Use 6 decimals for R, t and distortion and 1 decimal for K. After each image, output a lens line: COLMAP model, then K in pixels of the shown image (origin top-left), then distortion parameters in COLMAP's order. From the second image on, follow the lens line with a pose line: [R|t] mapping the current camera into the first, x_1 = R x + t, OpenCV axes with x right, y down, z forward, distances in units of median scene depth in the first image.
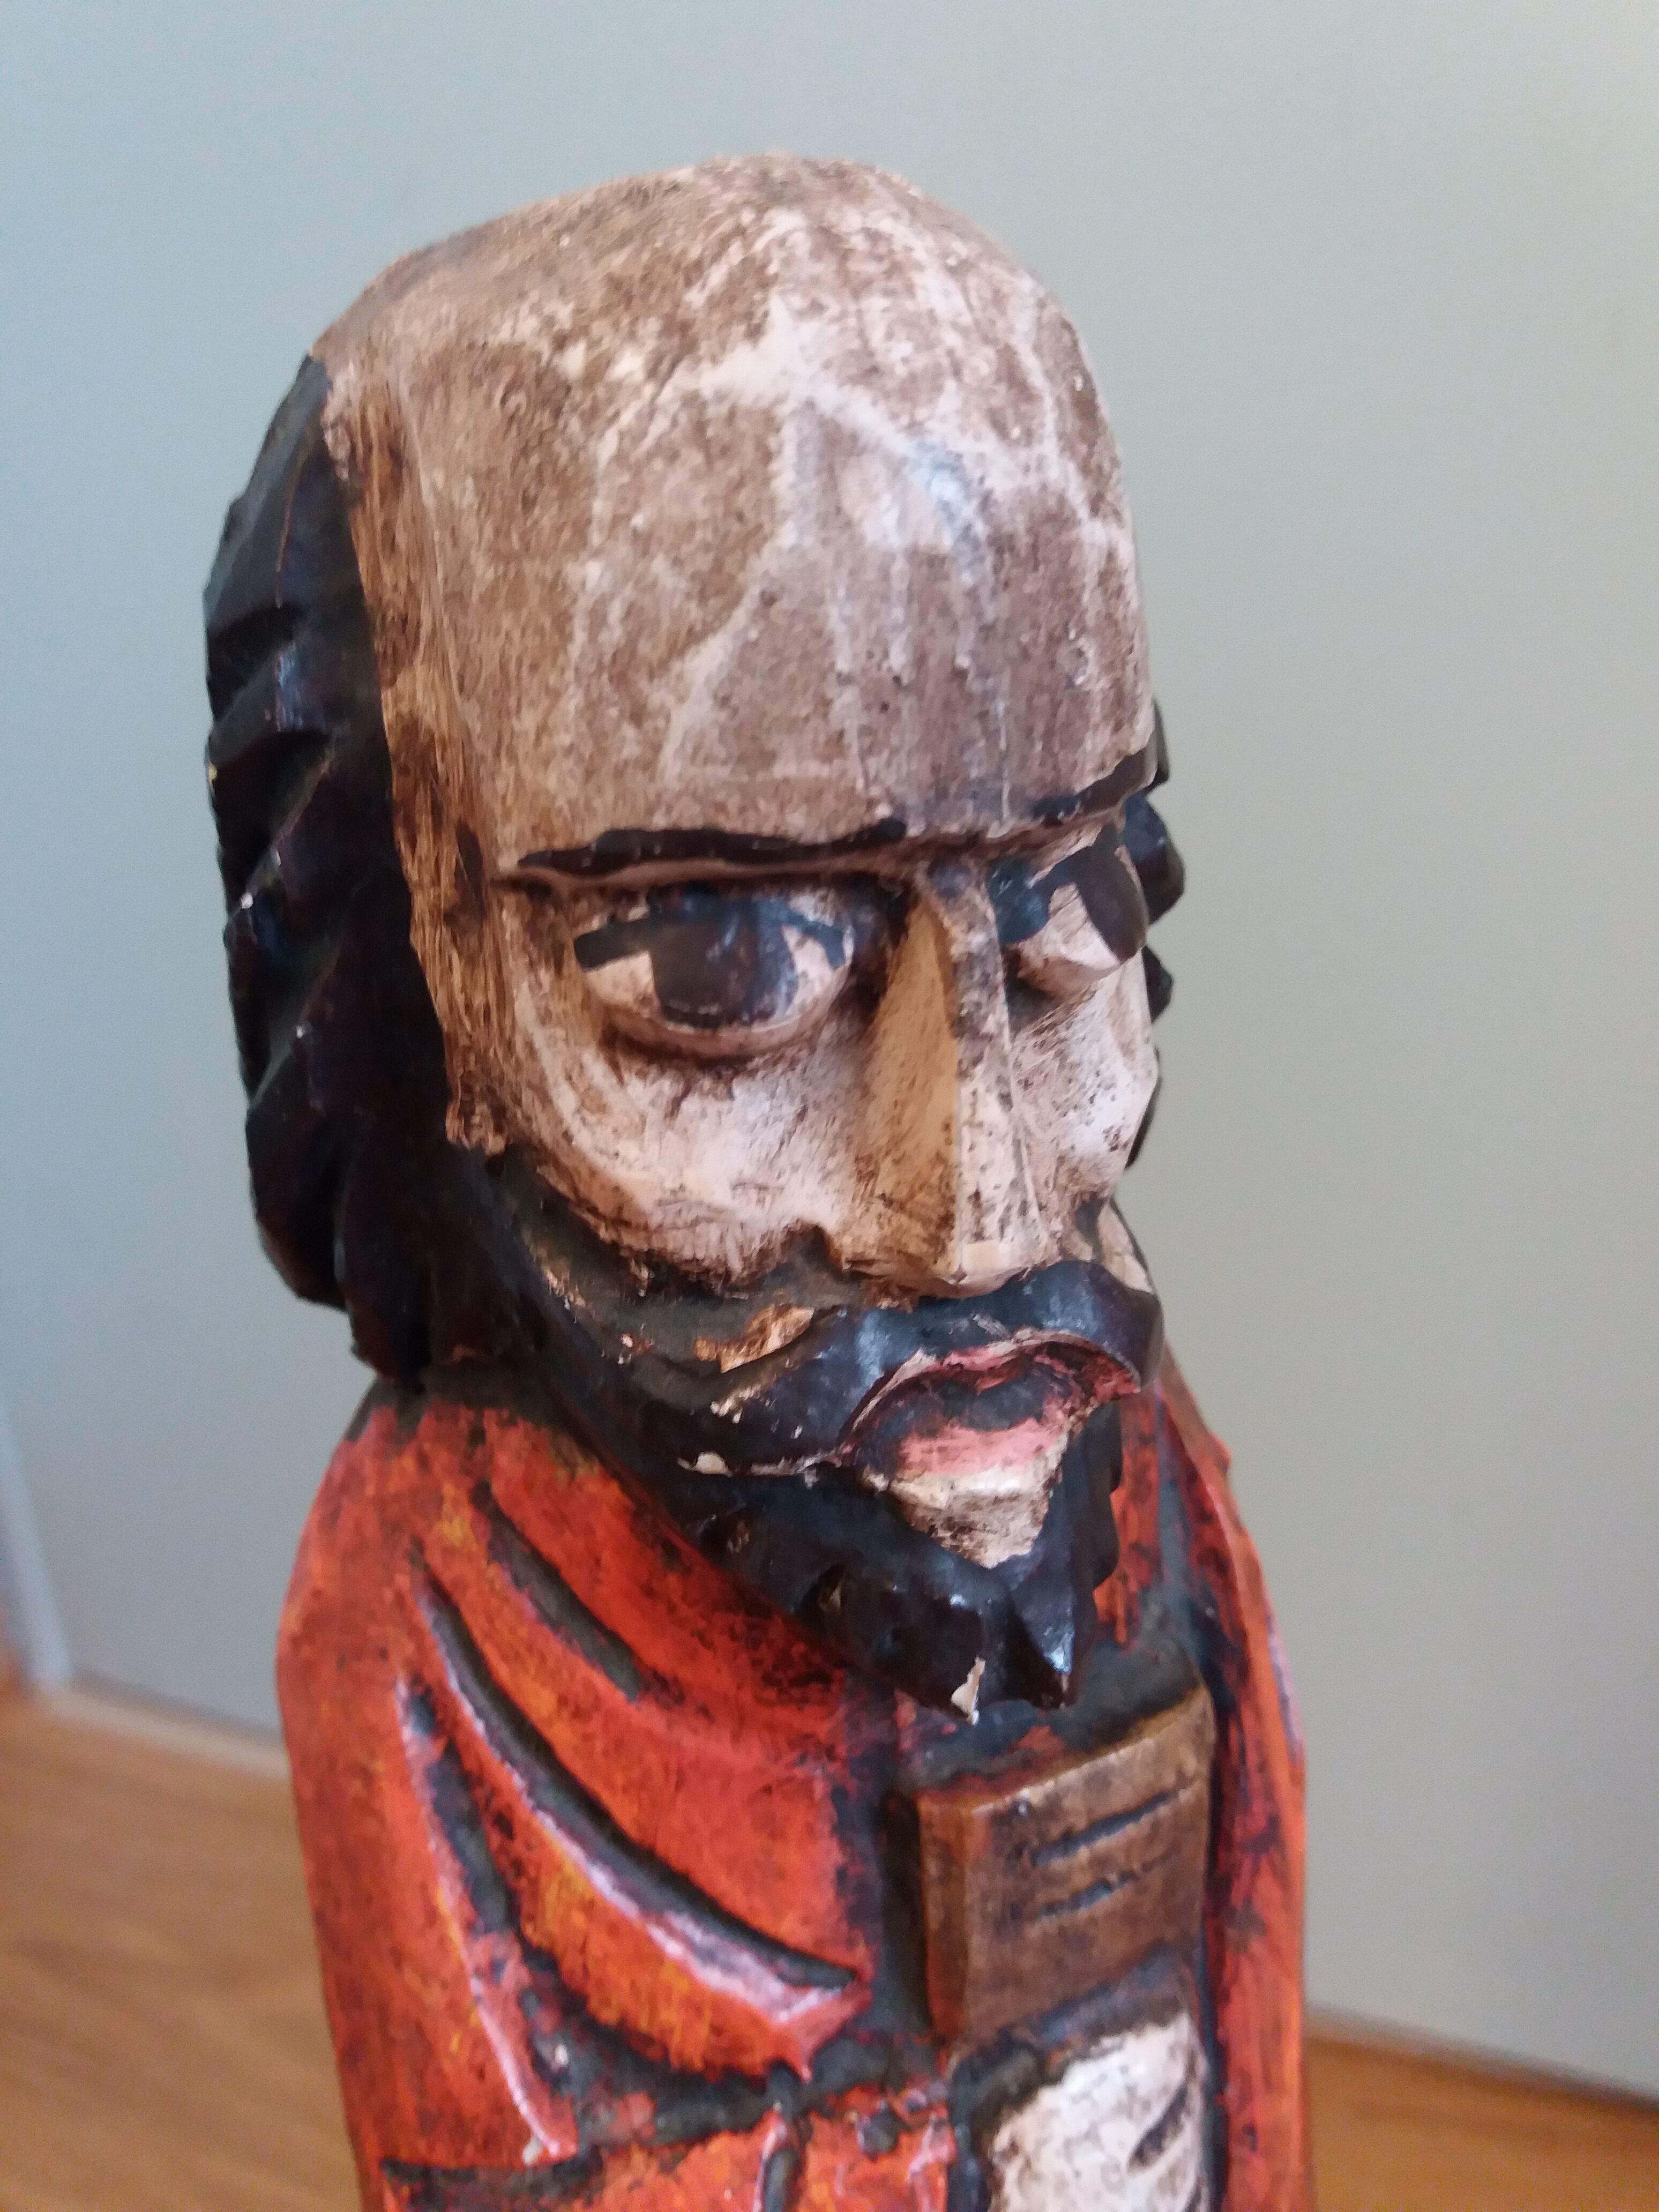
lens RADIAL K [[1808.3, 0, 829.5], [0, 1808.3, 1106.0], [0, 0, 1]] dist [0.115530, -0.201400]
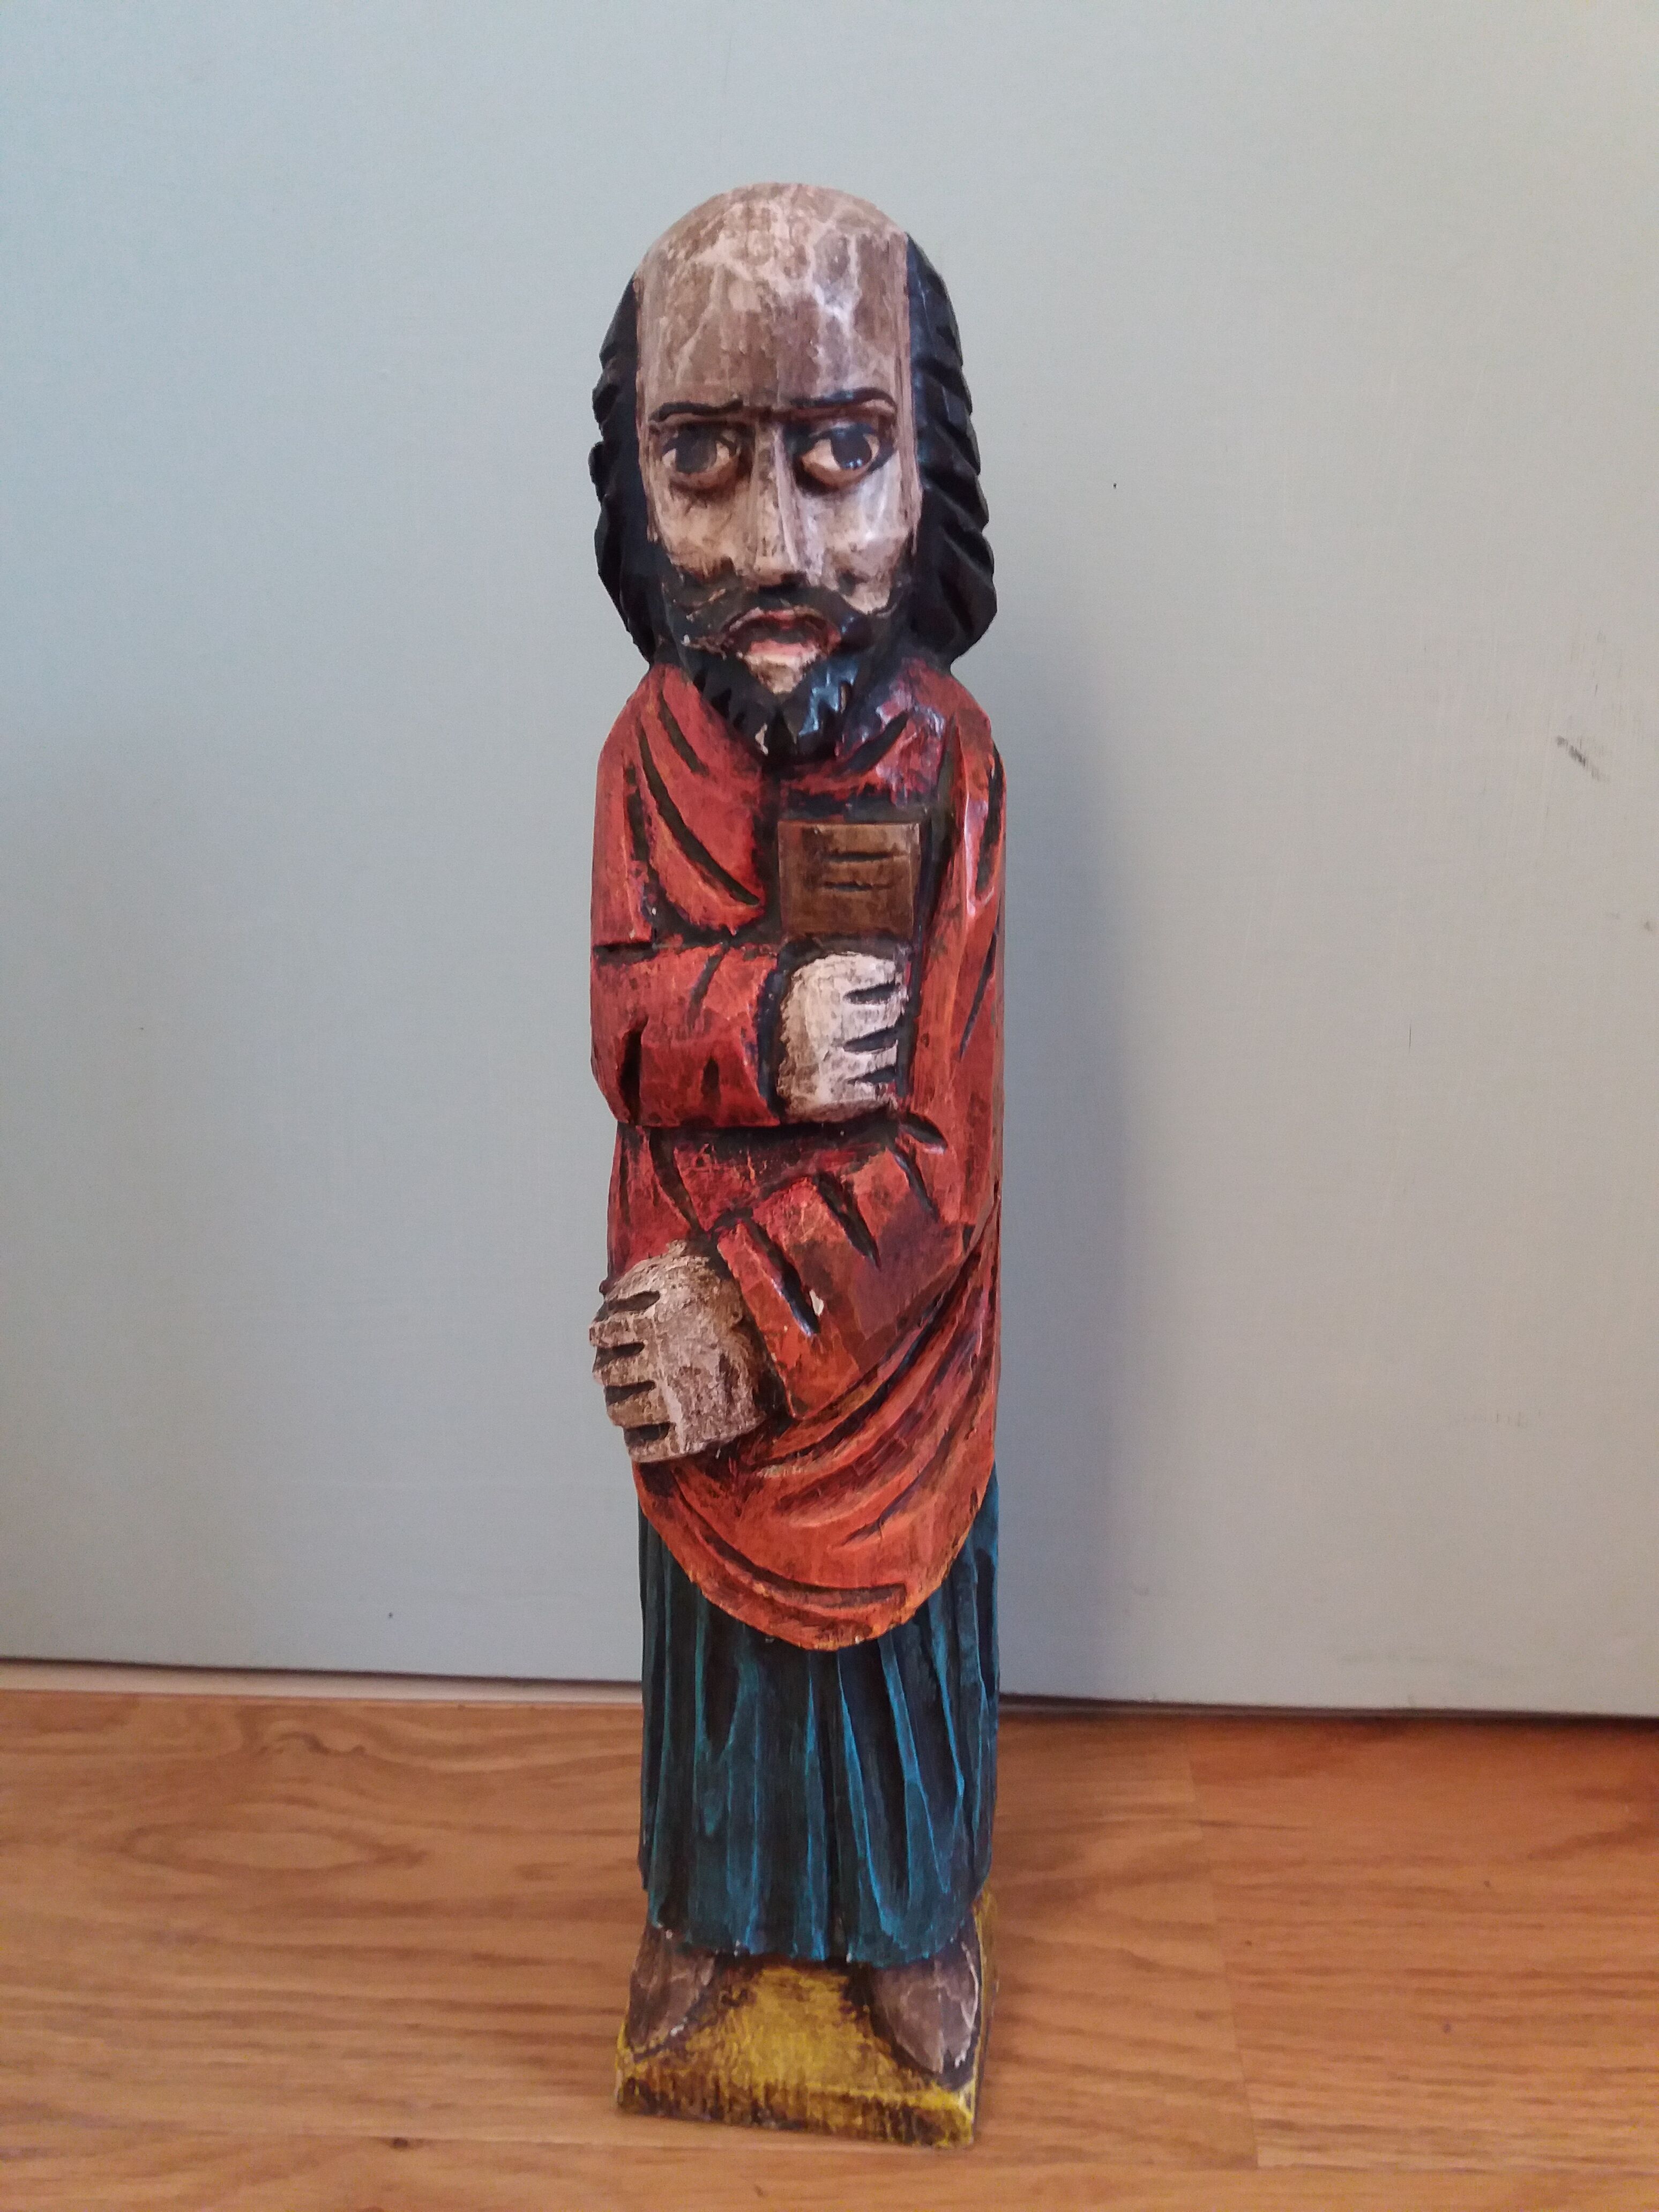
lens RADIAL K [[1790.4, 0, 829.5], [0, 1790.4, 1106.0], [0, 0, 1]] dist [-0.002024, -0.004959]
pose [[0.878500, 0.179910, -0.442572, 1.570203], [-0.171493, 0.983396, 0.059349, 0.737798], [0.445901, 0.023760, 0.894767, -1.469648]]
